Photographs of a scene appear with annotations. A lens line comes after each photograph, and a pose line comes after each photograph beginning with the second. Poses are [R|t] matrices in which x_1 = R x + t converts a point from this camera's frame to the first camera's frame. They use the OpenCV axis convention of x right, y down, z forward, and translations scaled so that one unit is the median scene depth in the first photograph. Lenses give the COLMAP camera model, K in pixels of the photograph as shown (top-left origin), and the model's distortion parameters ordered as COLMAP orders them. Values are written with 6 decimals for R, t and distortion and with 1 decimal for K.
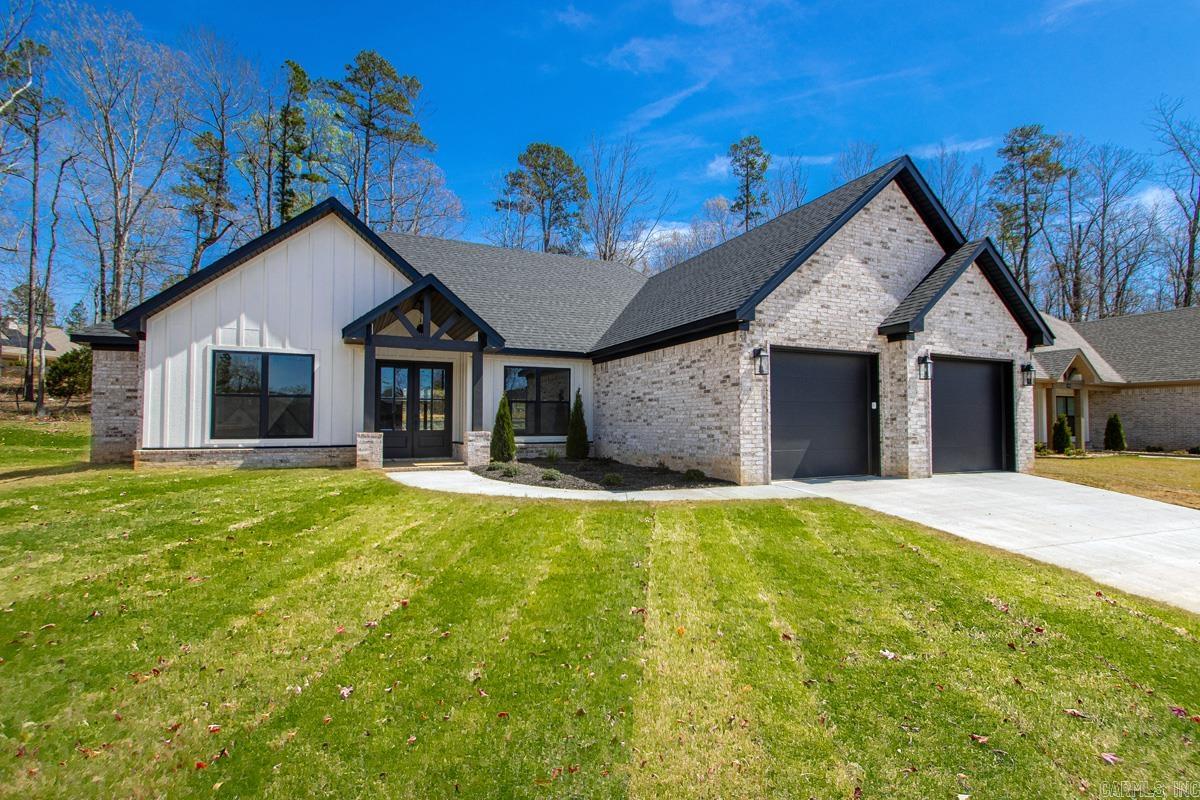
lens RADIAL K [[570.0, 0, 638.4], [0, 570.0, 396.8], [0, 0, 1]] dist [0.007415, -0.010037]
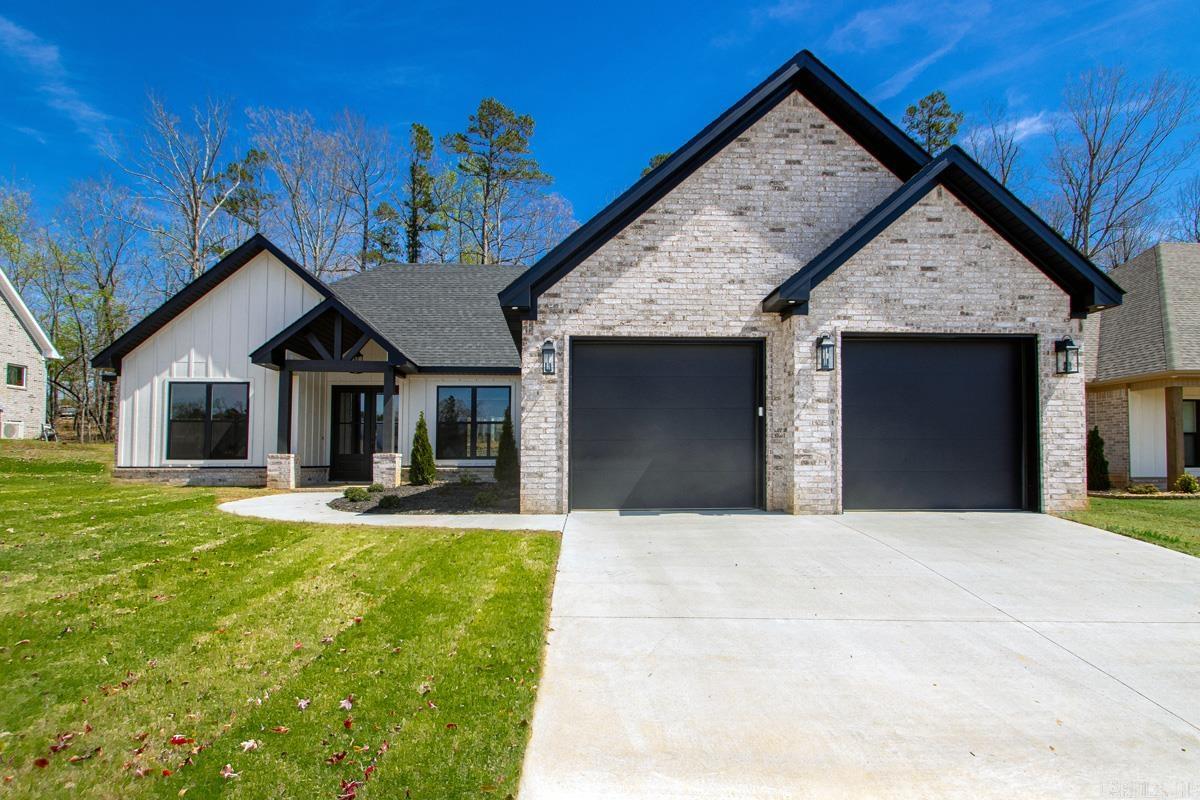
lens RADIAL K [[616.6, 0, 601.1], [0, 616.6, 428.4], [0, 0, 1]] dist [0.001262, -0.005891]
pose [[0.917108, -0.021445, -0.398062, 0.504303], [0.018674, 0.999767, -0.010836, 0.038445], [0.398202, 0.002504, 0.917294, 0.200702]]
